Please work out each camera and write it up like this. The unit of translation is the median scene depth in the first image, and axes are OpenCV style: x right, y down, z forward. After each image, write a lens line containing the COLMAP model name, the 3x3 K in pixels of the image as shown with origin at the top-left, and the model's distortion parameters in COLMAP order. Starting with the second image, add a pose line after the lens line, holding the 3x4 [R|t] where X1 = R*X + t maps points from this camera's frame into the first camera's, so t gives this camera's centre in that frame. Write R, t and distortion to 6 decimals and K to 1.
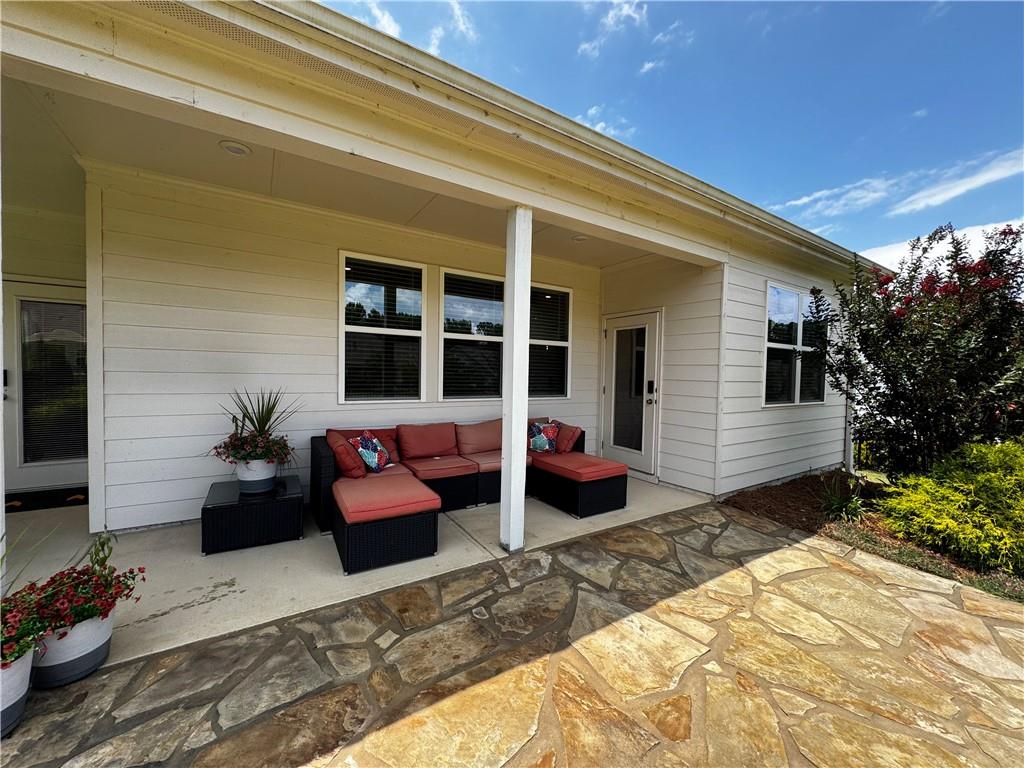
lens RADIAL K [[411.0, 0, 513.4], [0, 411.0, 385.1], [0, 0, 1]] dist [-0.004591, 0.001225]
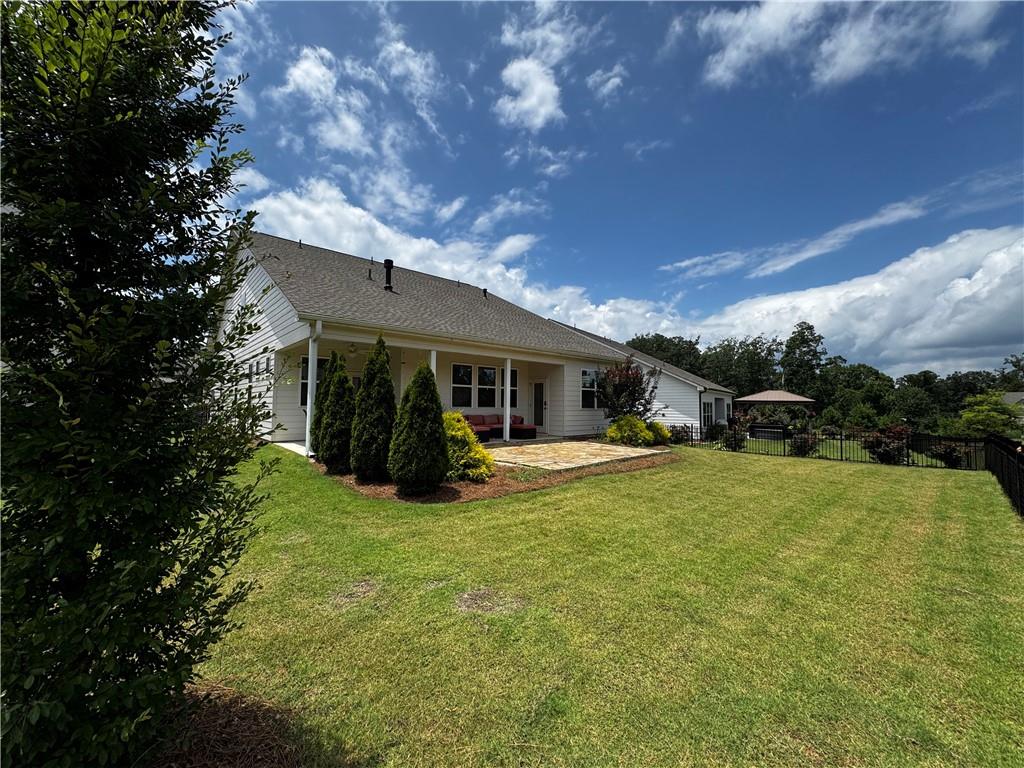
lens RADIAL K [[411.0, 0, 510.2], [0, 411.0, 382.6], [0, 0, 1]] dist [-0.004591, 0.001225]
pose [[0.986204, -0.005971, 0.165427, -0.646501], [0.021102, 0.995731, -0.089862, 0.186906], [-0.164184, 0.092113, 0.982120, -3.035591]]
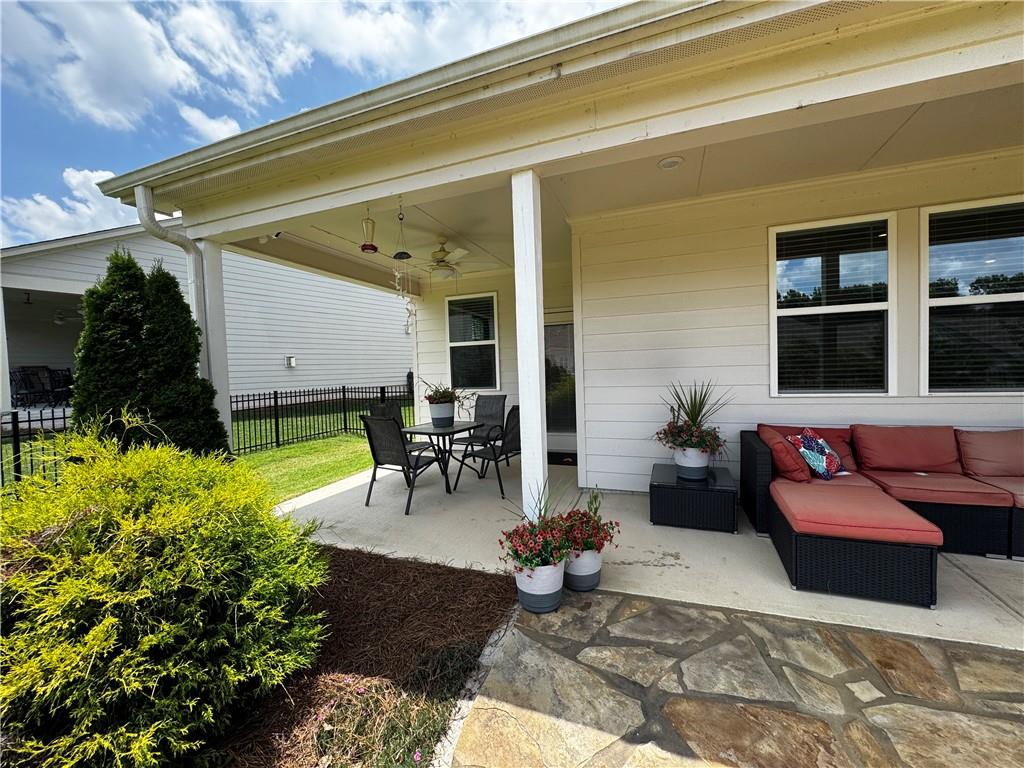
lens RADIAL K [[411.0, 0, 506.9], [0, 411.0, 385.5], [0, 0, 1]] dist [-0.004591, 0.001225]
pose [[0.593163, -0.005431, -0.805064, -0.050095], [0.020889, 0.999744, 0.008646, 0.000455], [0.804811, -0.021946, 0.593125, -0.017286]]
